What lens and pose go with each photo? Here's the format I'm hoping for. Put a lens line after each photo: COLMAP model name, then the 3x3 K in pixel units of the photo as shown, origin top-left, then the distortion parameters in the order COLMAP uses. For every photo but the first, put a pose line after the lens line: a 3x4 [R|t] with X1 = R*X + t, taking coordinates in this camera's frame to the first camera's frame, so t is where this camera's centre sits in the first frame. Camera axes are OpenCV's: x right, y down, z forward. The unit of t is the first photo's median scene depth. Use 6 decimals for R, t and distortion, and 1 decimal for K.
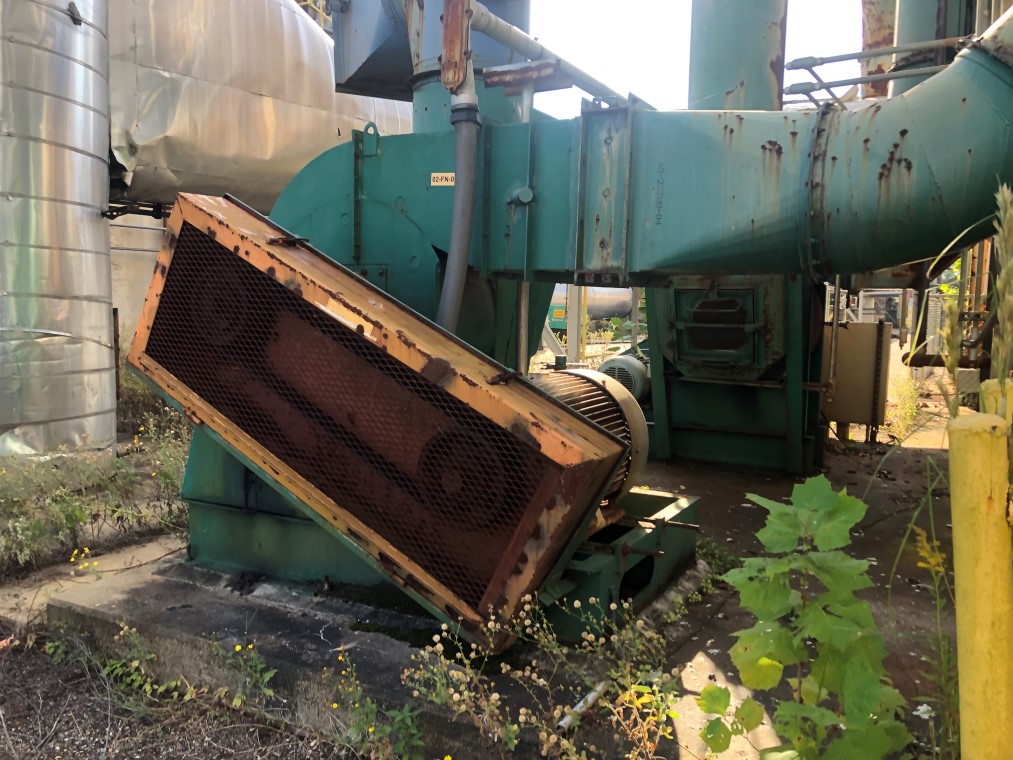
lens RADIAL K [[834.4, 0, 506.5], [0, 834.4, 380.0], [0, 0, 1]] dist [0.005470, -0.008950]
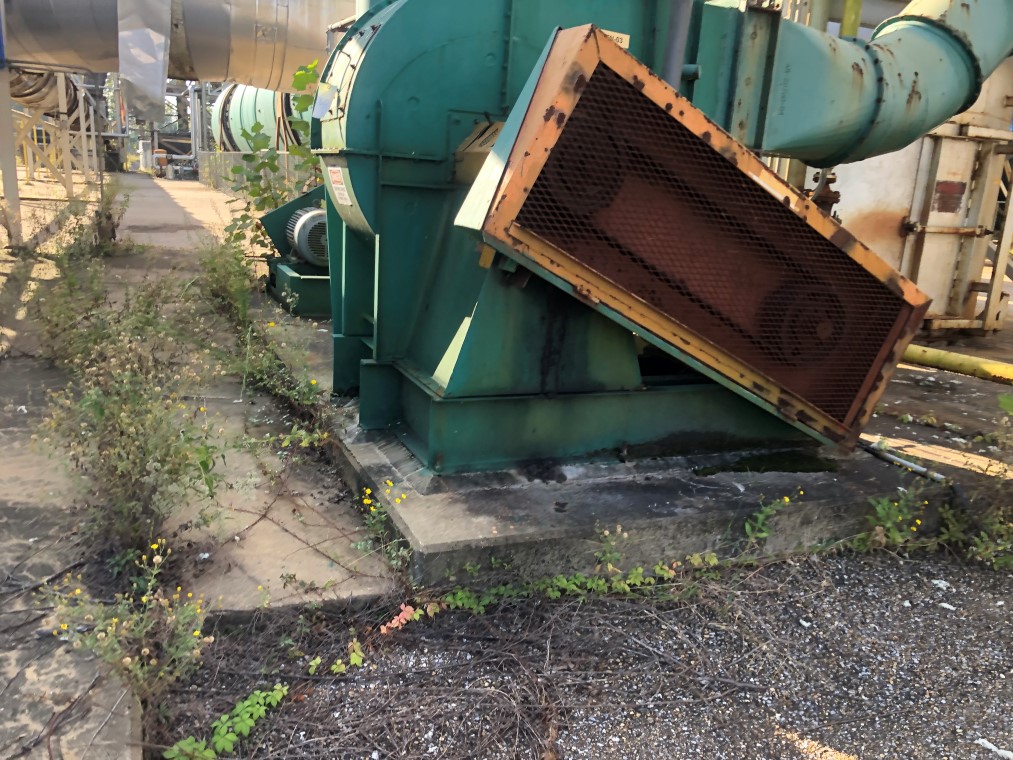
lens RADIAL K [[803.0, 0, 506.5], [0, 803.0, 380.0], [0, 0, 1]] dist [-0.005390, -0.010845]
pose [[0.645289, -0.156607, 0.747714, -1.090281], [0.013266, 0.980912, 0.194001, -0.034601], [-0.763823, -0.115267, 0.635049, 0.519924]]
